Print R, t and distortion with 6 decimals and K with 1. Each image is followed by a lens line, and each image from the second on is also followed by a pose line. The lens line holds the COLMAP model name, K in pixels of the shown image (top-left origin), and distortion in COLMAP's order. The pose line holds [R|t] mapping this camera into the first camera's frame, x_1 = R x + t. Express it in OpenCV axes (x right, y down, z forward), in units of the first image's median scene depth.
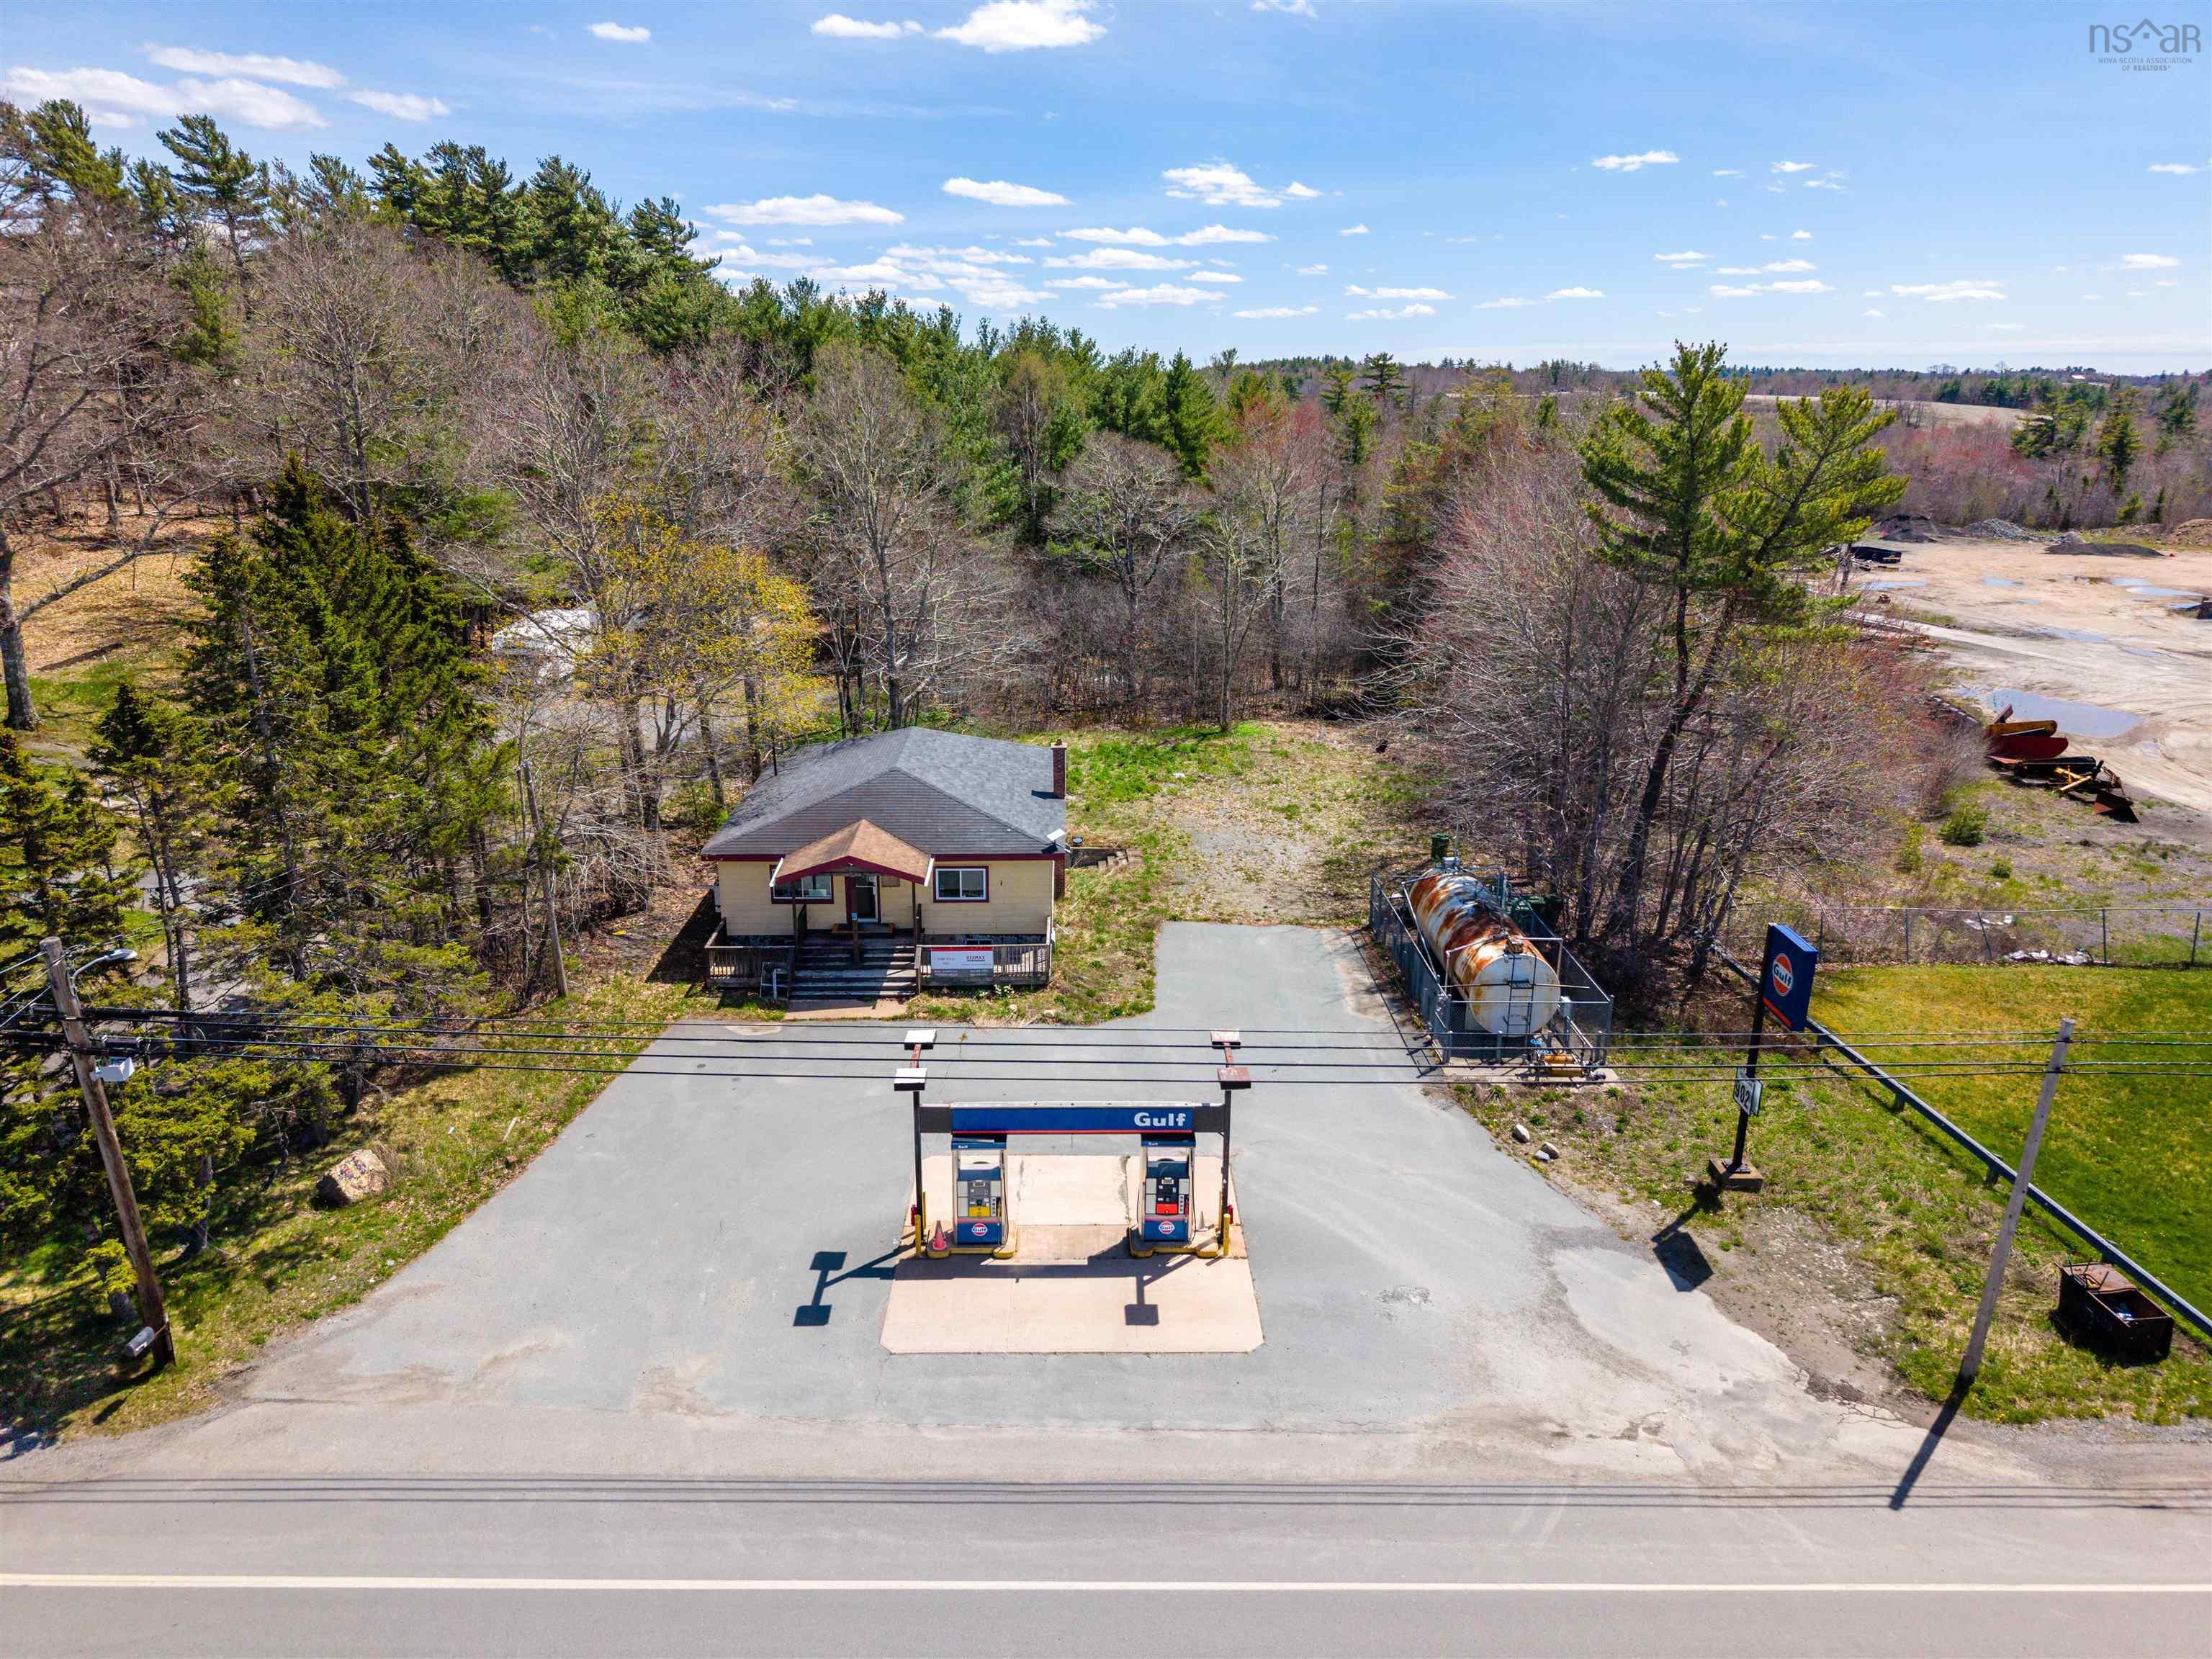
lens RADIAL K [[1493.9, 0, 1106.0], [0, 1493.9, 829.5], [0, 0, 1]] dist [0.004964, 0.004908]
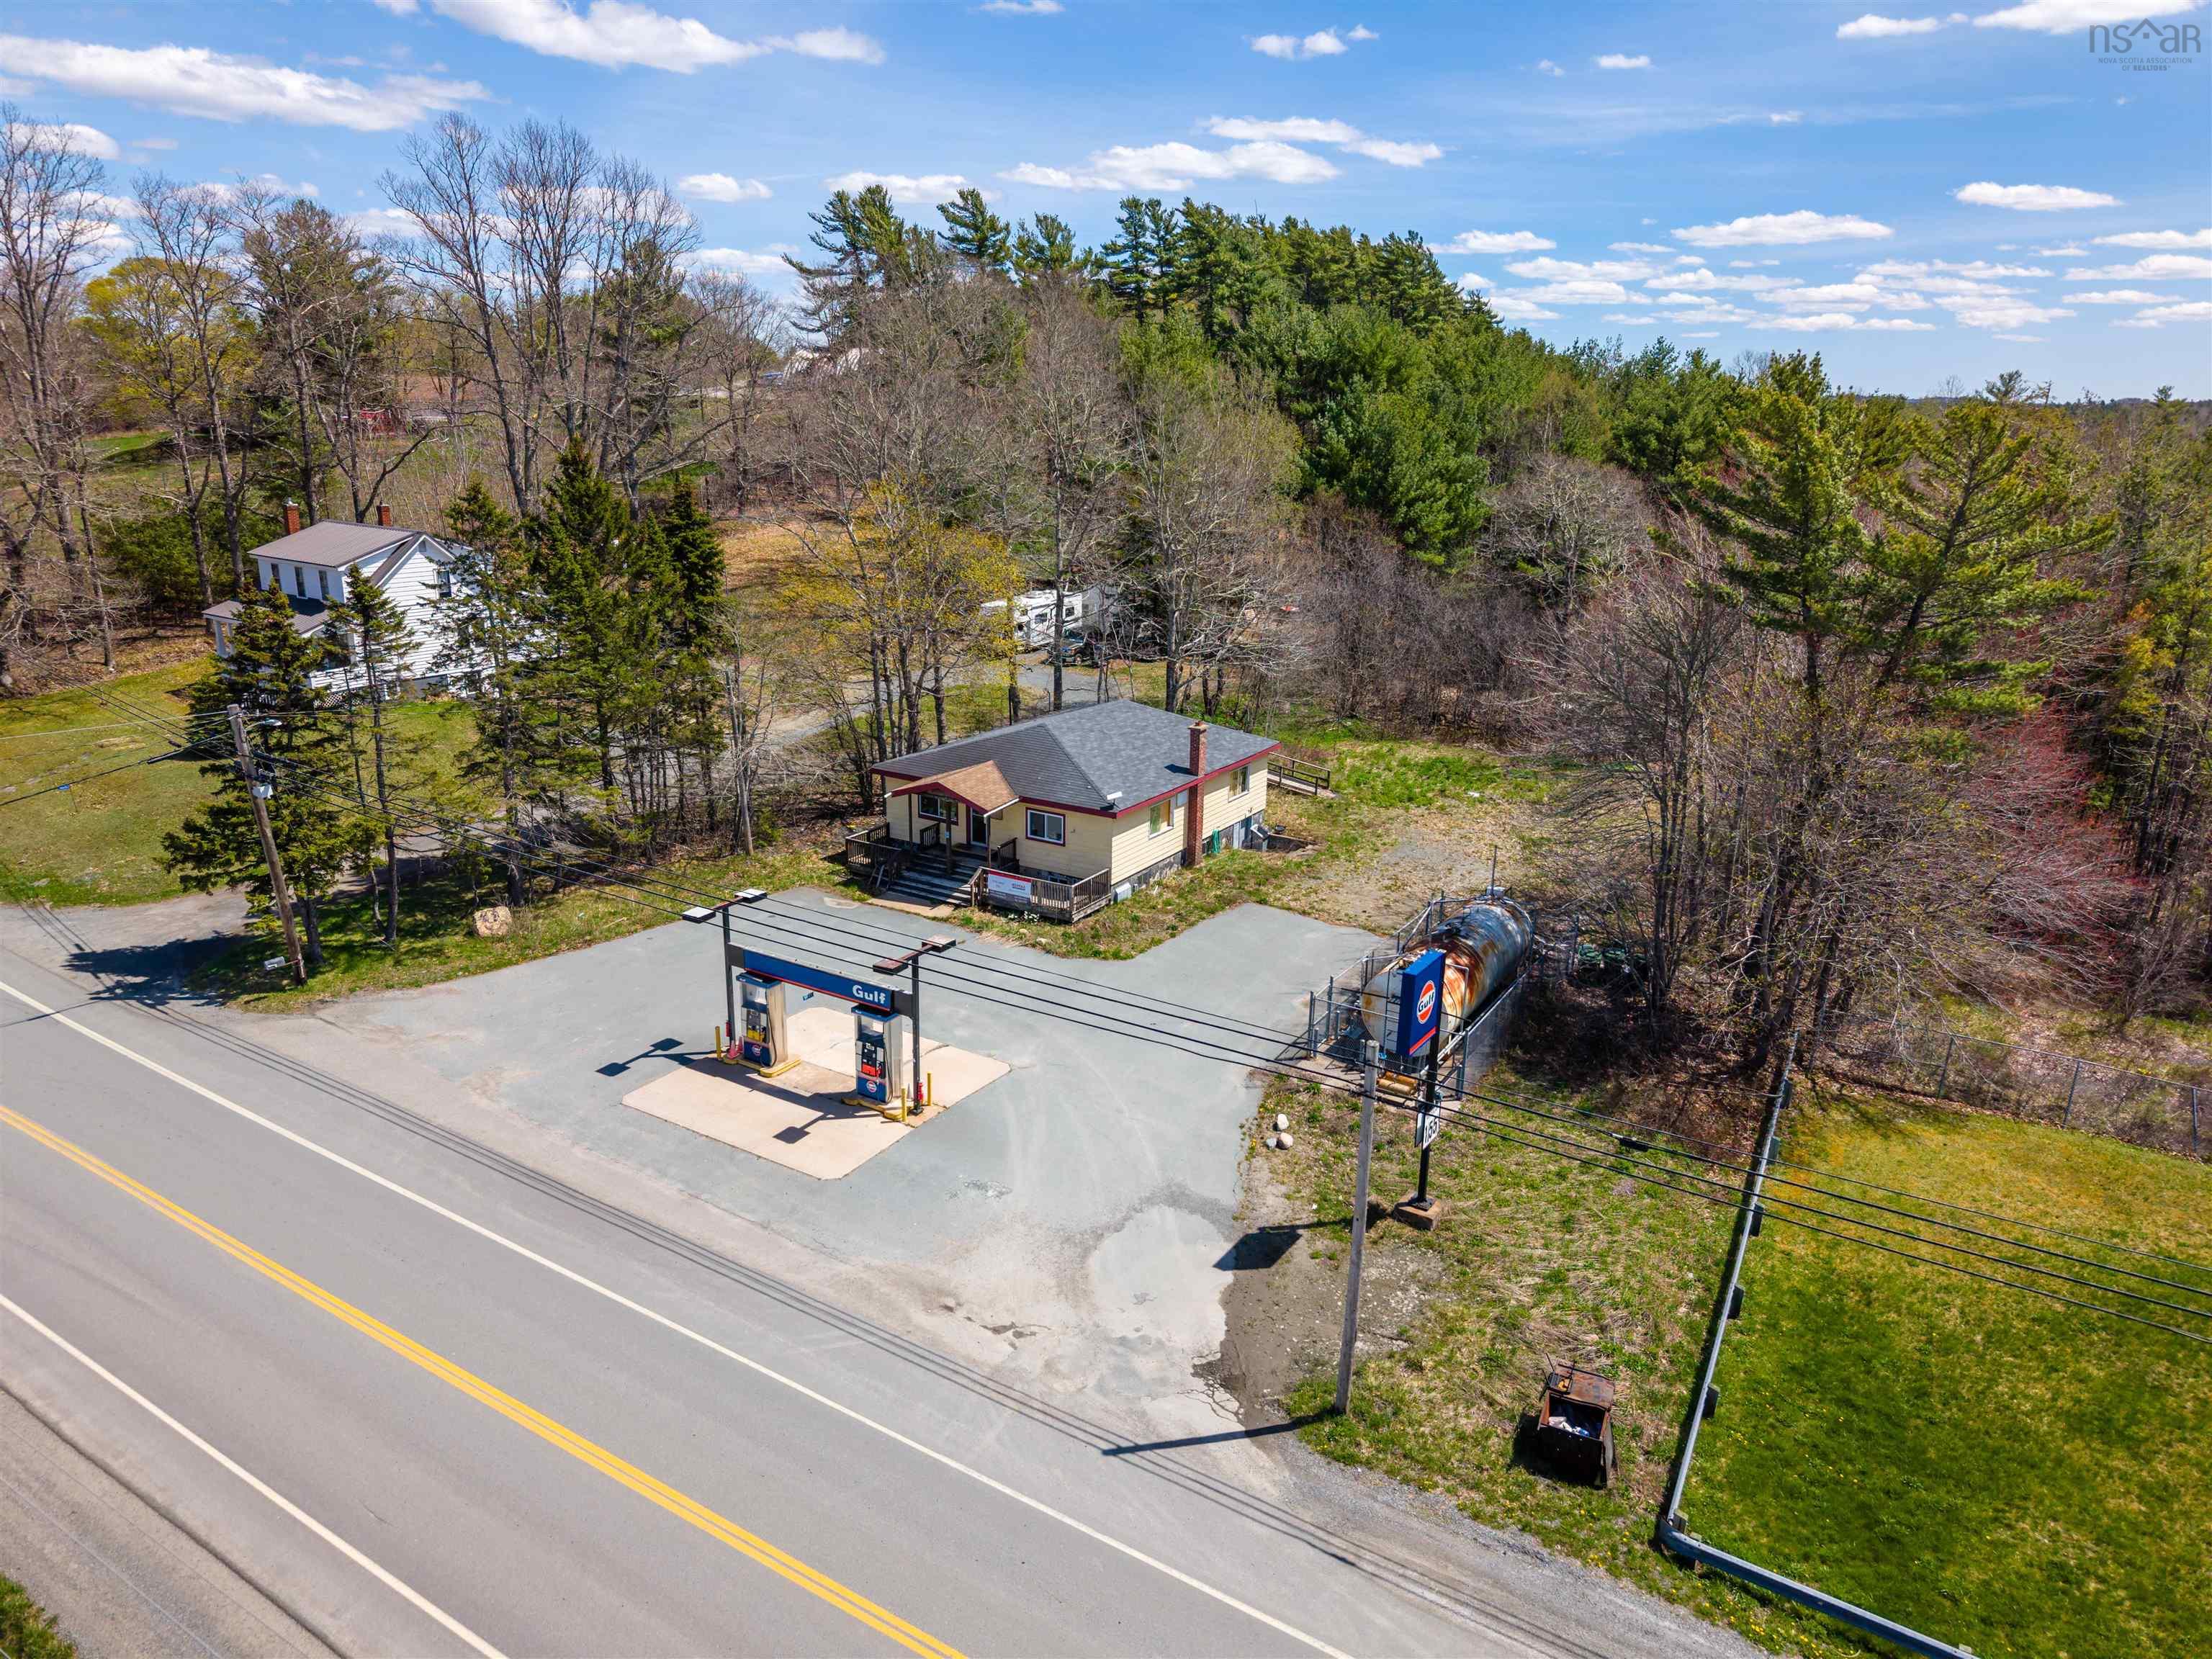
lens RADIAL K [[1495.6, 0, 1106.0], [0, 1495.6, 829.5], [0, 0, 1]] dist [0.015593, -0.002398]
pose [[0.832226, 0.162365, -0.530130, 0.587910], [-0.171752, 0.984622, 0.031938, -0.006273], [0.527163, 0.064471, 0.847315, 0.047875]]
